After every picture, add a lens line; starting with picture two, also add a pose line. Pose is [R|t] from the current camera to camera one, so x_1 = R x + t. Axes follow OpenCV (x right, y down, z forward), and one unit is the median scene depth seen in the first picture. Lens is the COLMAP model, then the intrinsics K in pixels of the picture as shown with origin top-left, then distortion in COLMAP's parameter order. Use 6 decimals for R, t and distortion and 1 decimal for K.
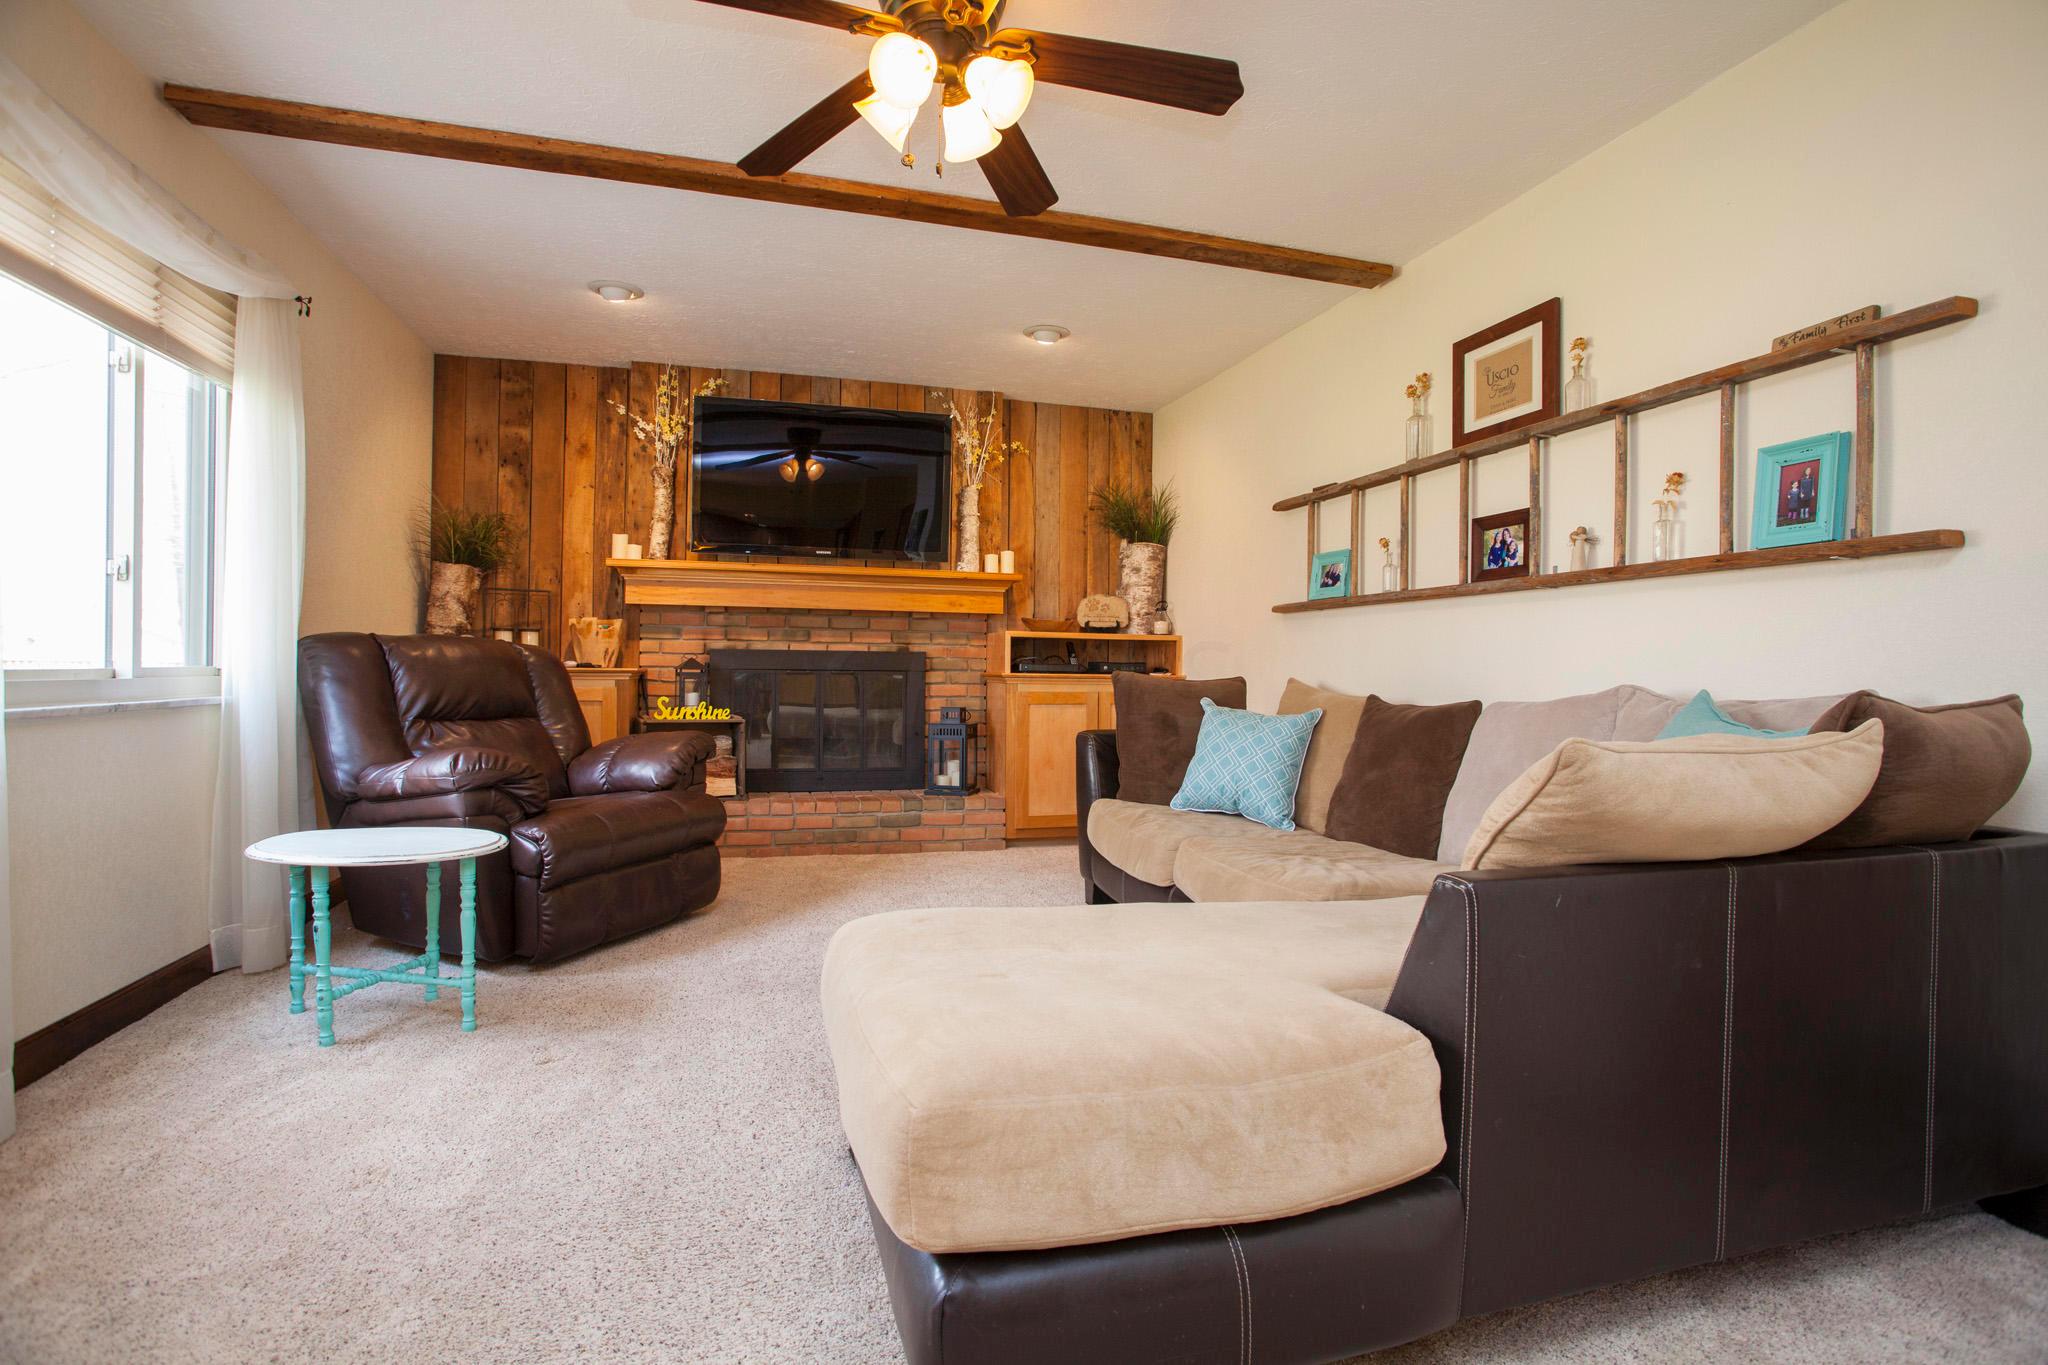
lens RADIAL K [[1018.3, 0, 1027.2], [0, 1018.3, 675.7], [0, 0, 1]] dist [-0.060779, 0.000534]
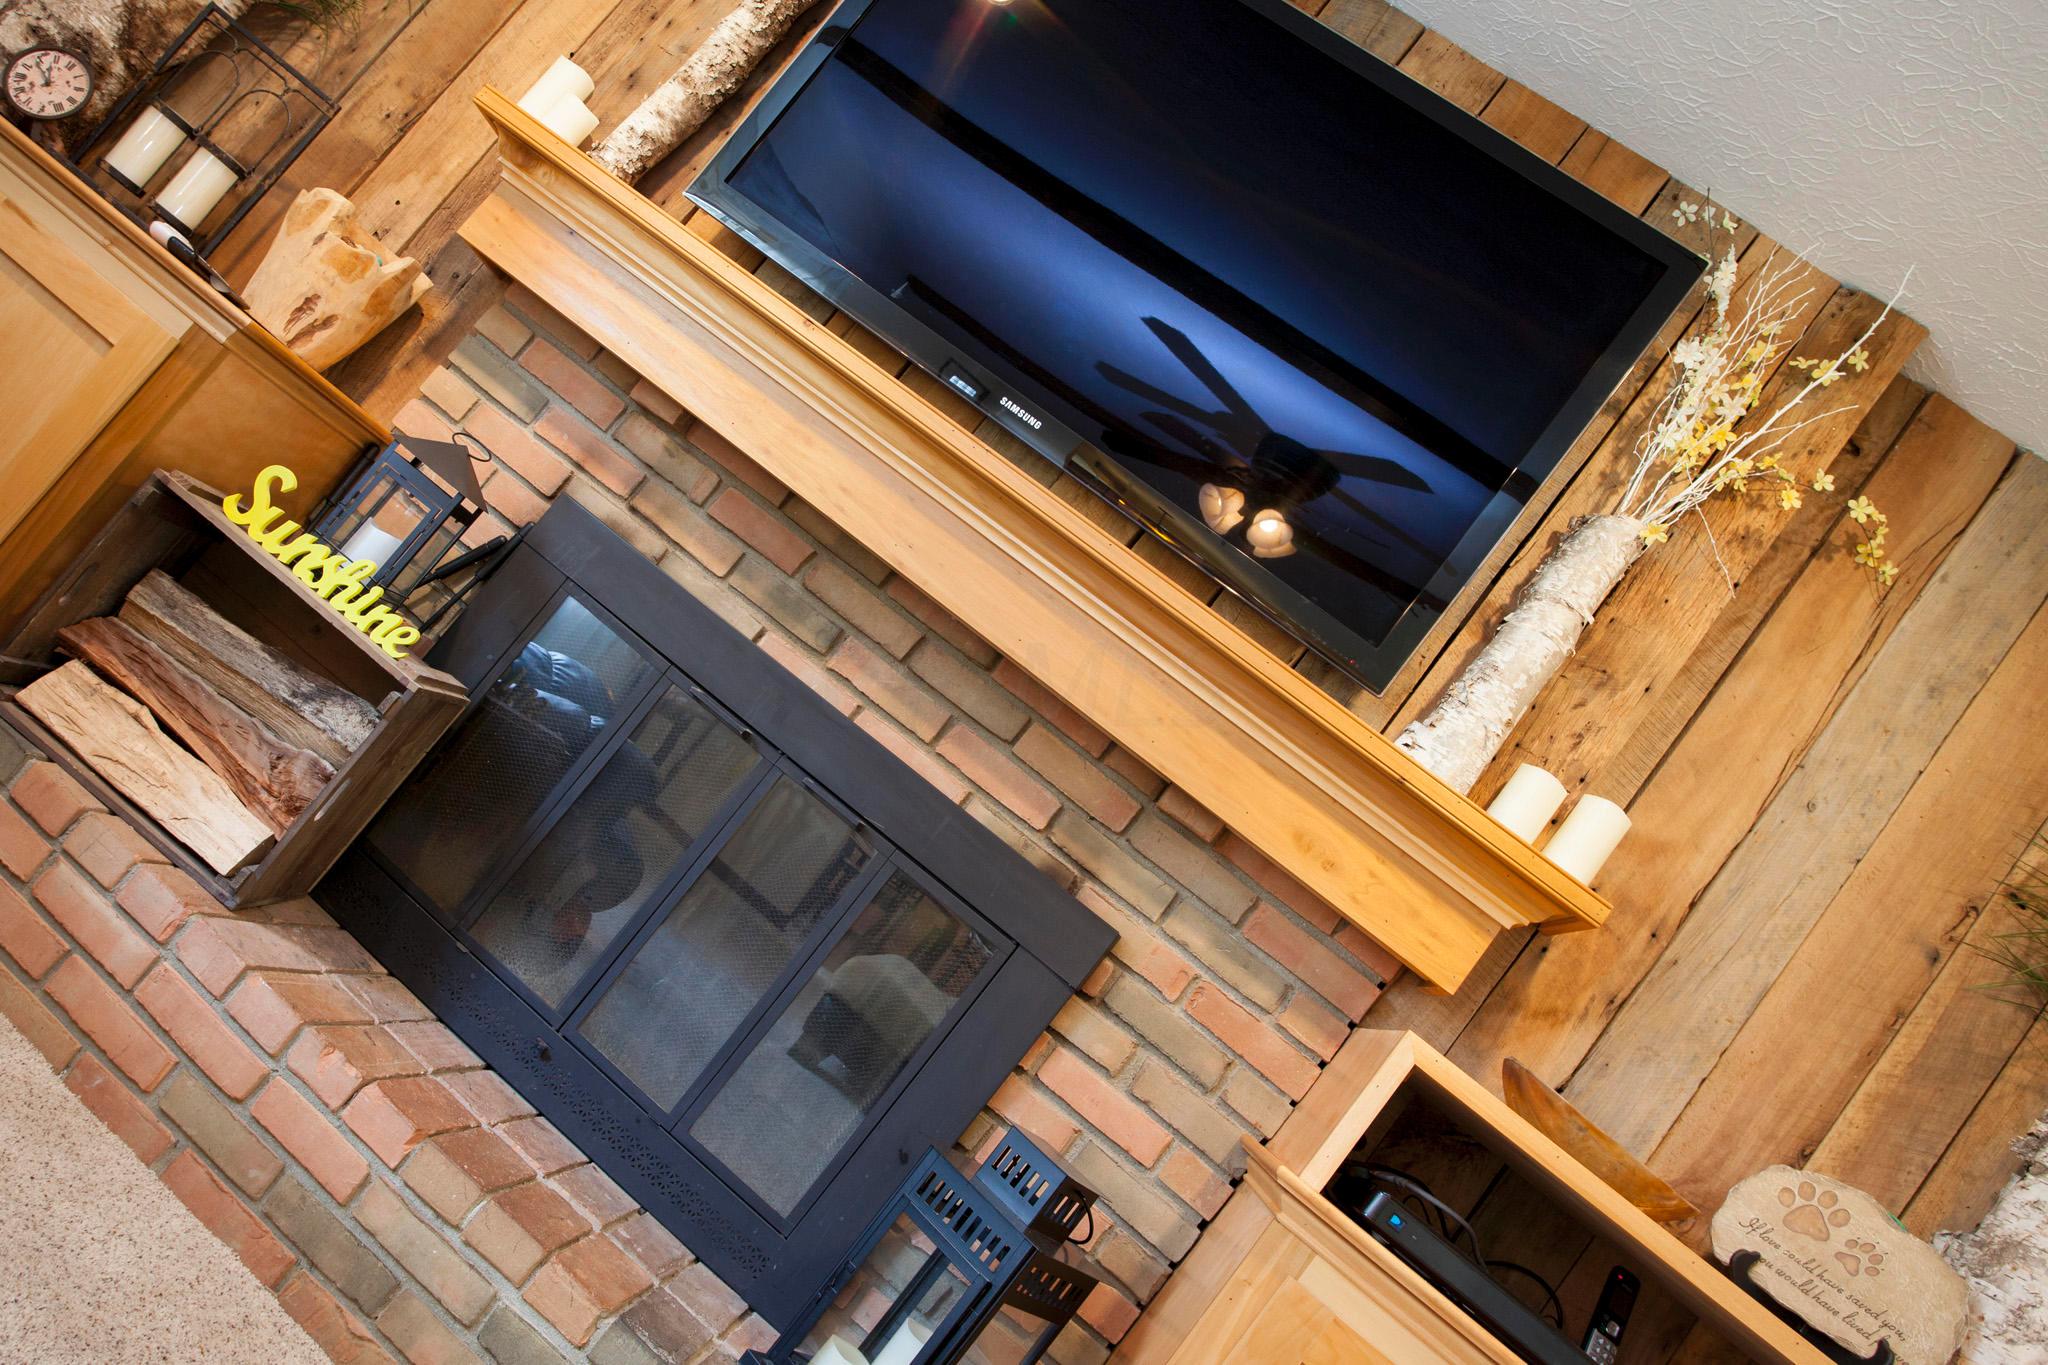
lens RADIAL K [[1489.8, 0, 956.7], [0, 1489.8, 684.1], [0, 0, 1]] dist [-0.053359, 0.051427]
pose [[0.717480, 0.503469, -0.481395, 0.025856], [-0.620679, 0.775774, -0.113724, -0.003068], [0.316197, 0.380386, 0.869095, 0.624844]]
